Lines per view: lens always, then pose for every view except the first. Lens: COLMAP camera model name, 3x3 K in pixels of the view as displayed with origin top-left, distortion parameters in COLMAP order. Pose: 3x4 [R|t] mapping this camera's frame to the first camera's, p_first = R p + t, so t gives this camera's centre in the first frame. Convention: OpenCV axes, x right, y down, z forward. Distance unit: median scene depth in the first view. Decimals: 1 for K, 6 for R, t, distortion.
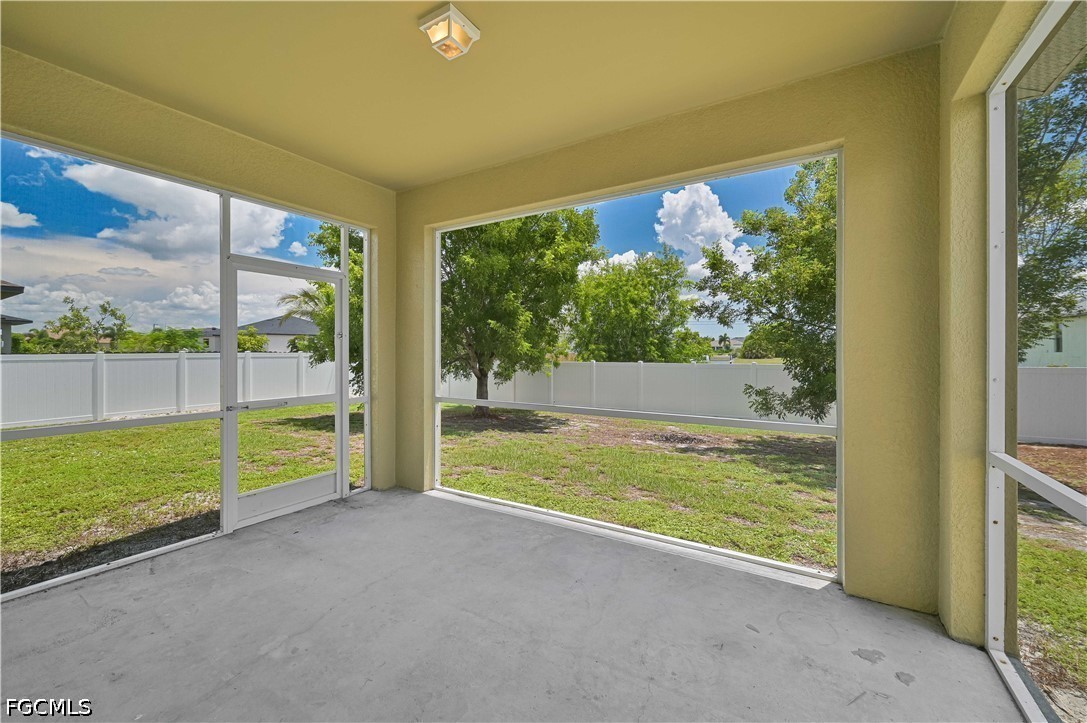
lens RADIAL K [[428.0, 0, 563.0], [0, 428.0, 353.5], [0, 0, 1]] dist [-0.002371, -0.000304]
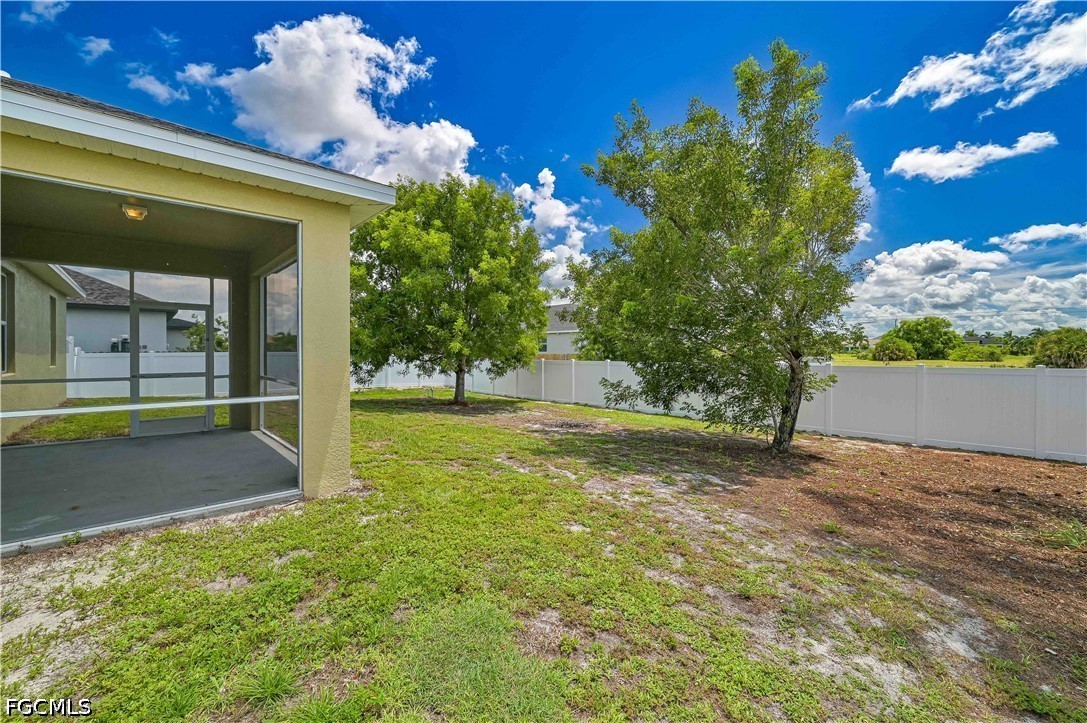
lens RADIAL K [[428.0, 0, 541.9], [0, 428.0, 352.3], [0, 0, 1]] dist [-0.002371, -0.000304]
pose [[0.956722, -0.002940, -0.290987, 1.505264], [0.000989, 0.999976, -0.006853, 0.026661], [0.291000, 0.006269, 0.956702, -0.352346]]
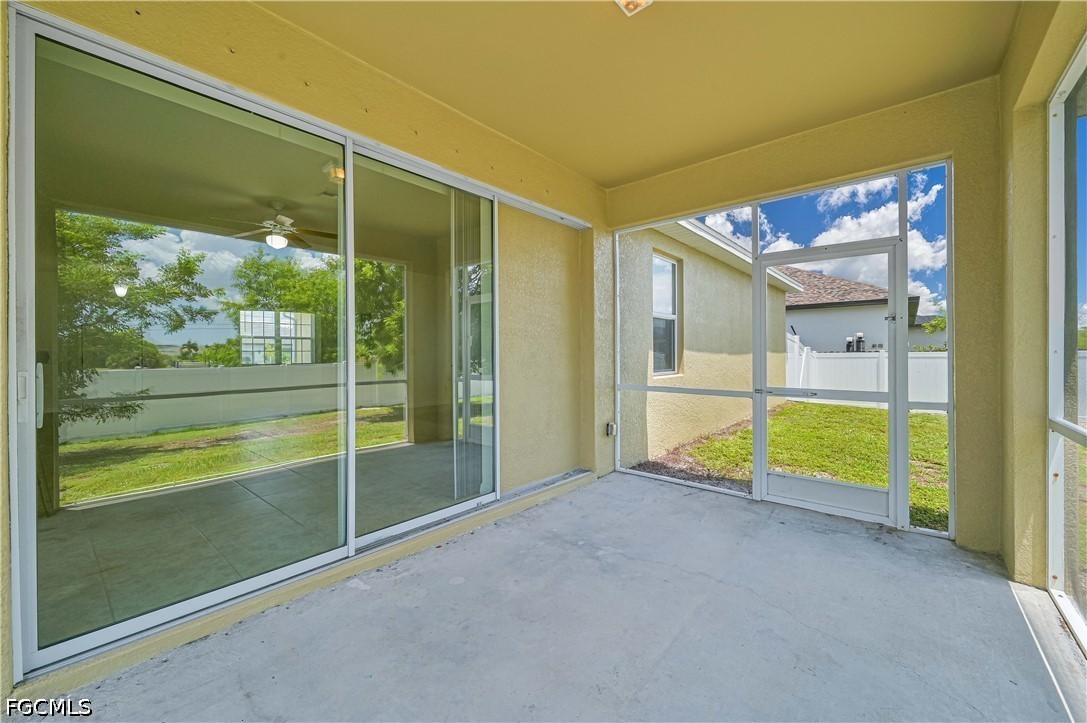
lens RADIAL K [[428.0, 0, 542.2], [0, 428.0, 355.8], [0, 0, 1]] dist [-0.002371, -0.000304]
pose [[-0.180112, 0.001049, -0.983646, 0.398199], [-0.003938, 0.999991, 0.001787, 0.031147], [0.983638, 0.004195, -0.180106, 0.569511]]
